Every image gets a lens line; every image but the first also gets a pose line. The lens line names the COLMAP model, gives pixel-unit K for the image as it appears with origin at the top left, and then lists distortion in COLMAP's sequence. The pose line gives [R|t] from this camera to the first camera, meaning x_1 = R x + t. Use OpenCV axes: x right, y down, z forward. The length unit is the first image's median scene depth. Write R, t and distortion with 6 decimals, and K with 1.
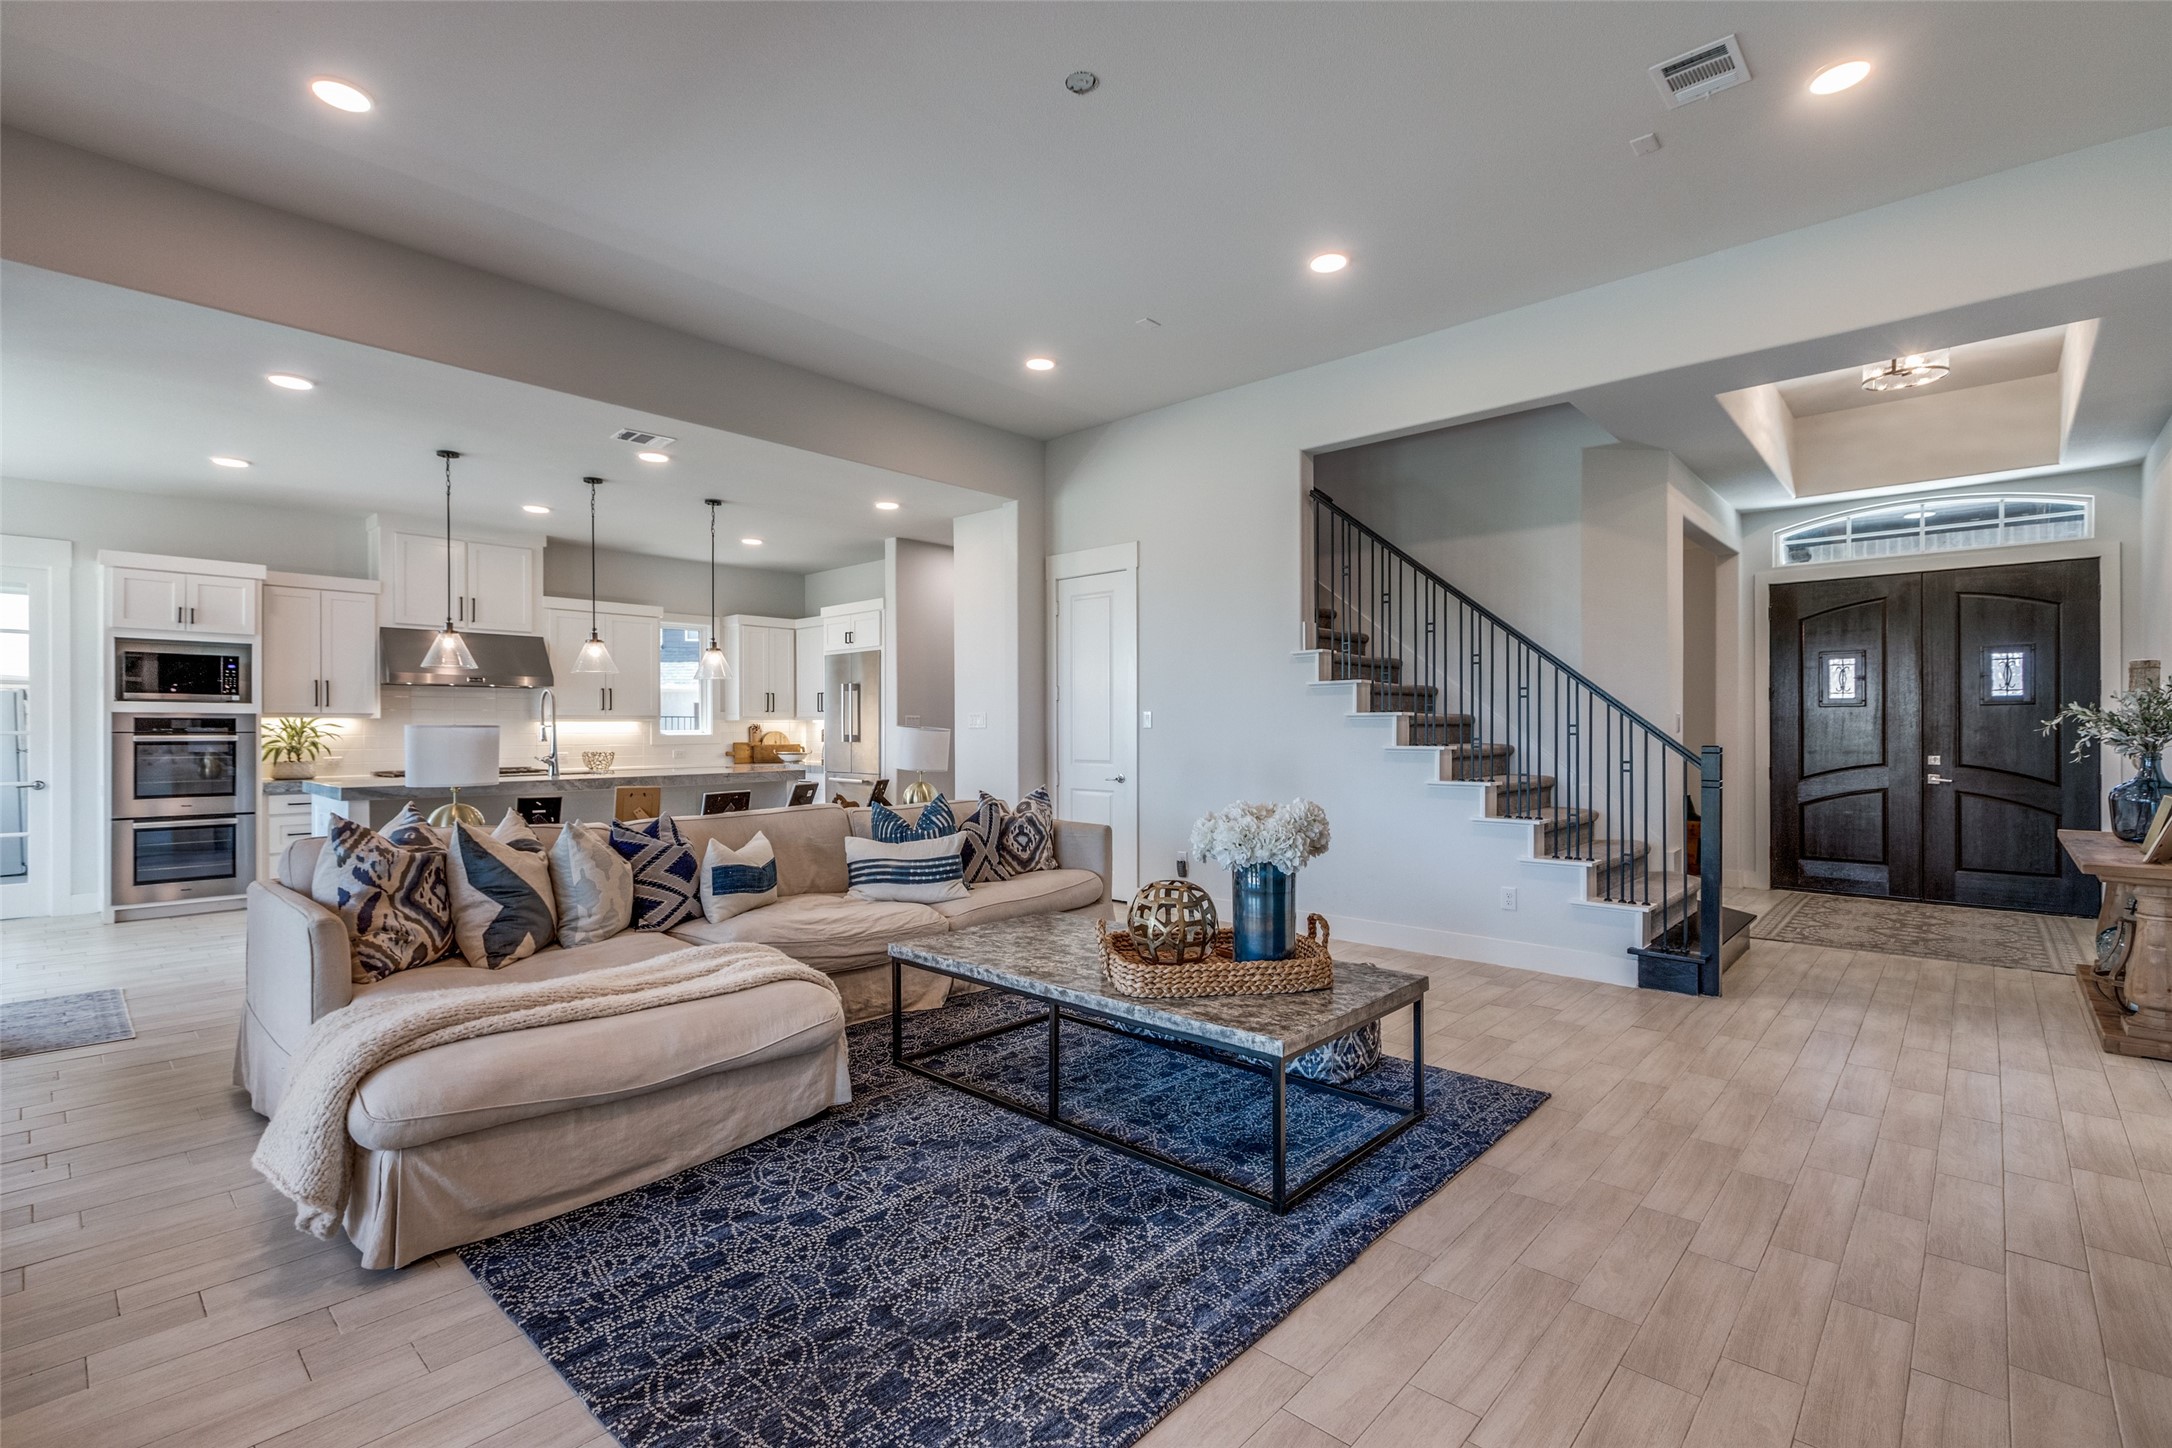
lens RADIAL K [[978.5, 0, 1070.6], [0, 978.5, 728.6], [0, 0, 1]] dist [0.002704, -0.000741]
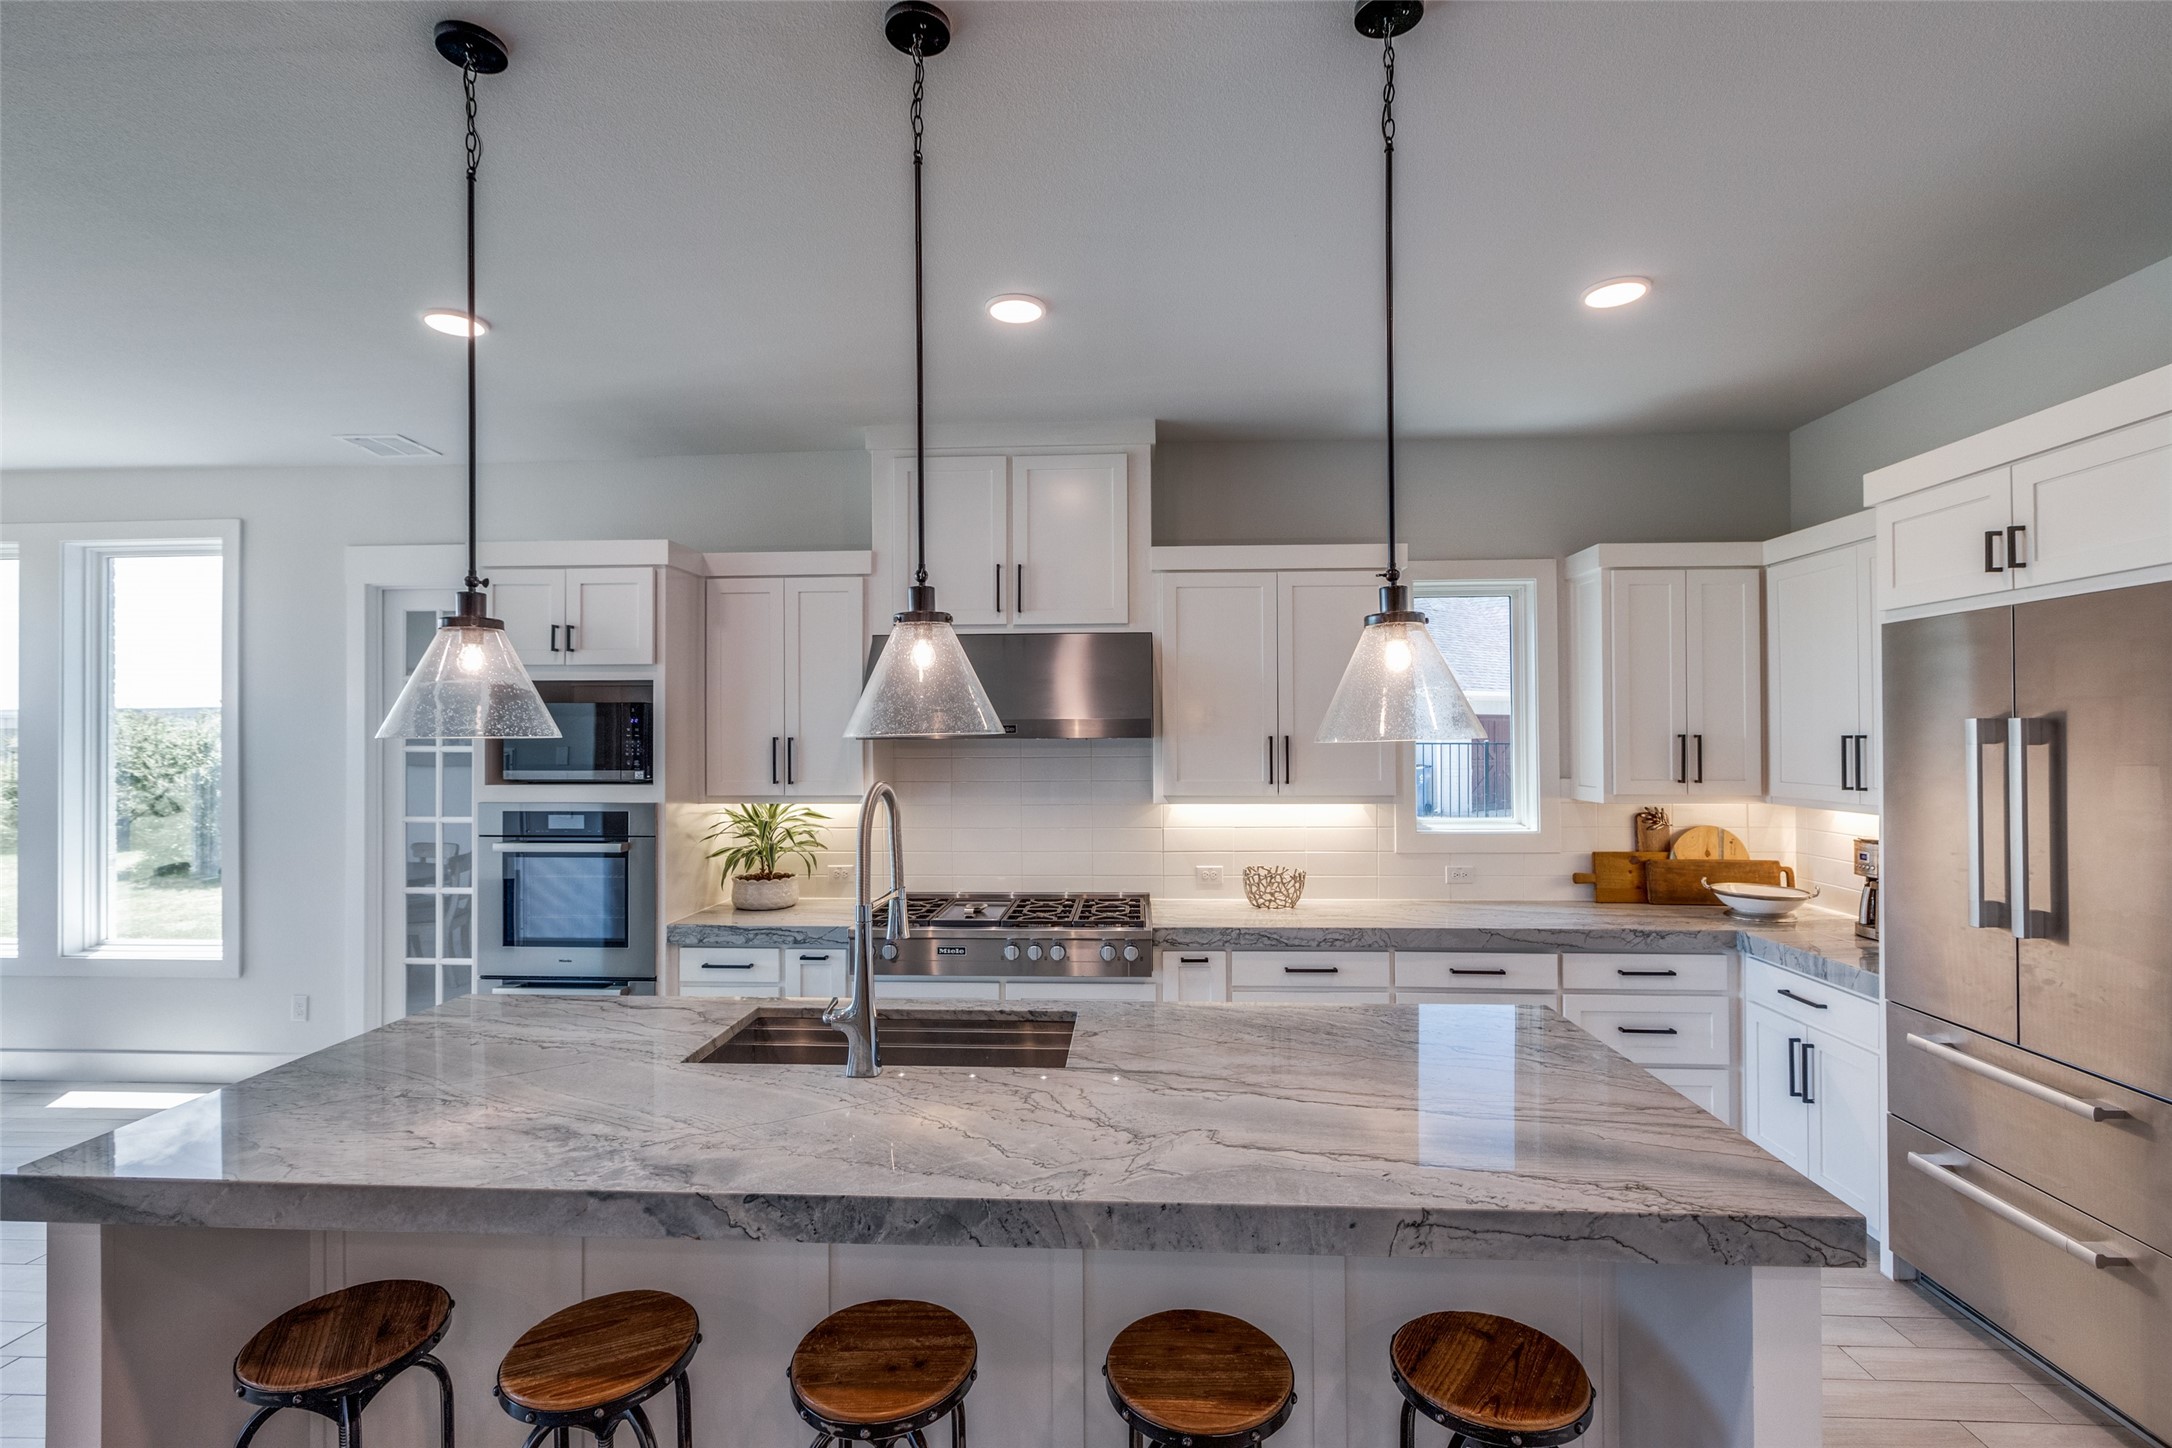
lens RADIAL K [[978.5, 0, 1081.9], [0, 978.5, 724.9], [0, 0, 1]] dist [0.002704, -0.000741]
pose [[0.643689, -0.006542, -0.765260, -0.183916], [0.003433, 0.999978, -0.005660, -0.043074], [0.765280, 0.001016, 0.643697, 0.630594]]
